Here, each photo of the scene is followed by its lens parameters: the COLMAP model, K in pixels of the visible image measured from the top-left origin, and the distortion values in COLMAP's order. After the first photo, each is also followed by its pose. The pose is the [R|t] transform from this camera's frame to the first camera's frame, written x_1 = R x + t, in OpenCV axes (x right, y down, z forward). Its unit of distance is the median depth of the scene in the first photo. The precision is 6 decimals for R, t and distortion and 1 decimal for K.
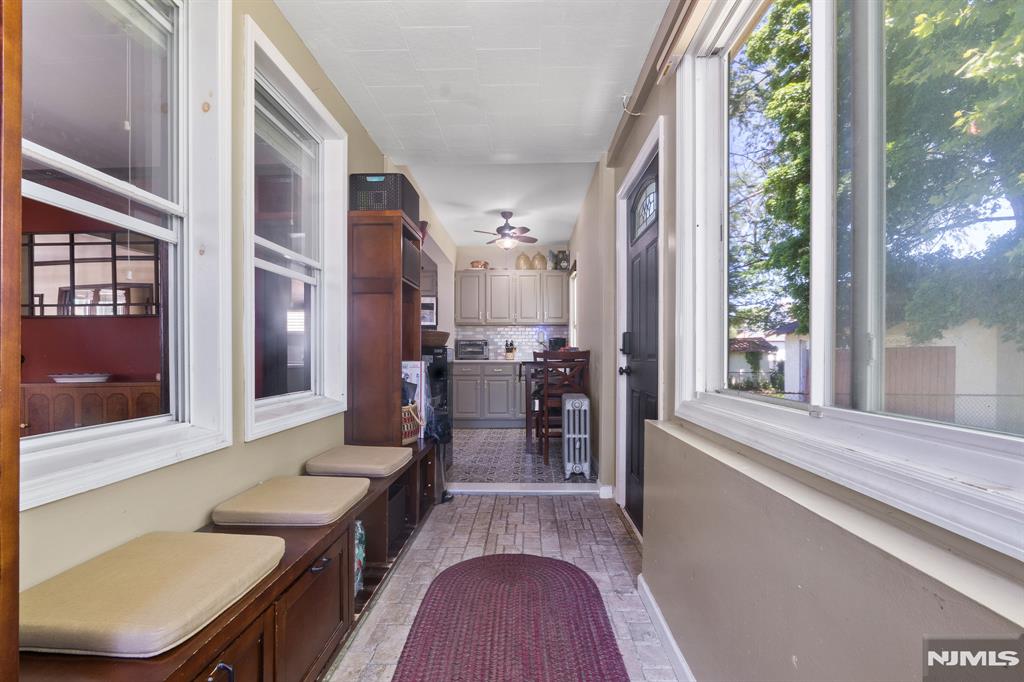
lens RADIAL K [[474.8, 0, 508.6], [0, 474.8, 347.7], [0, 0, 1]] dist [-0.005182, 0.001668]
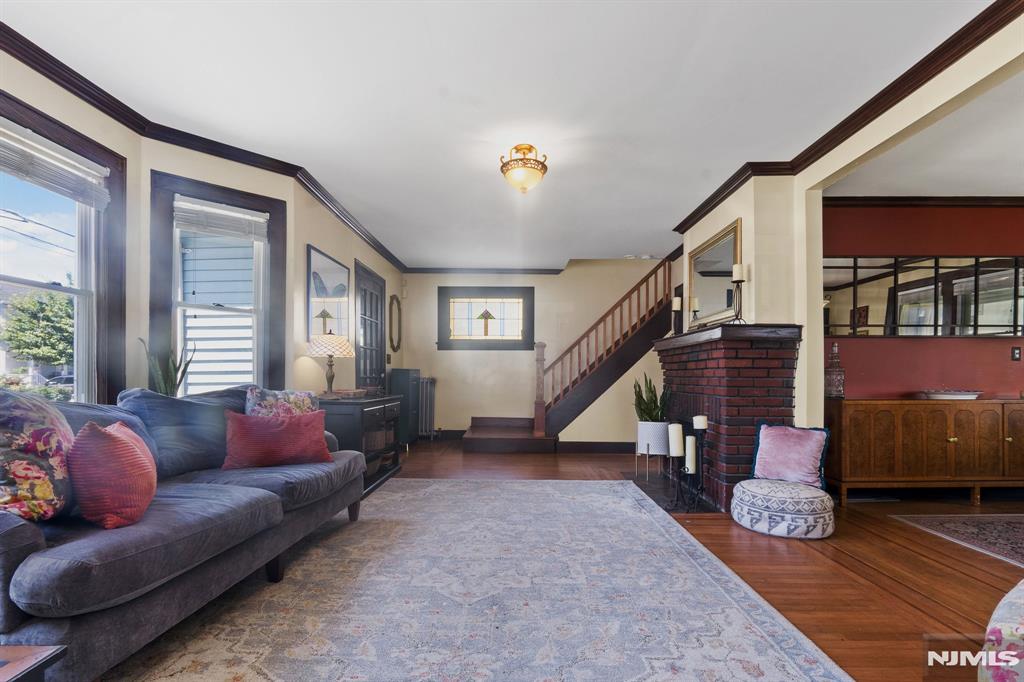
lens RADIAL K [[474.8, 0, 510.8], [0, 474.8, 350.6], [0, 0, 1]] dist [-0.005182, 0.001668]
pose [[0.999452, 0.013839, 0.030066, -1.775970], [-0.012229, 0.998515, -0.053083, 0.031487], [-0.030756, 0.052687, 0.998137, -0.017391]]
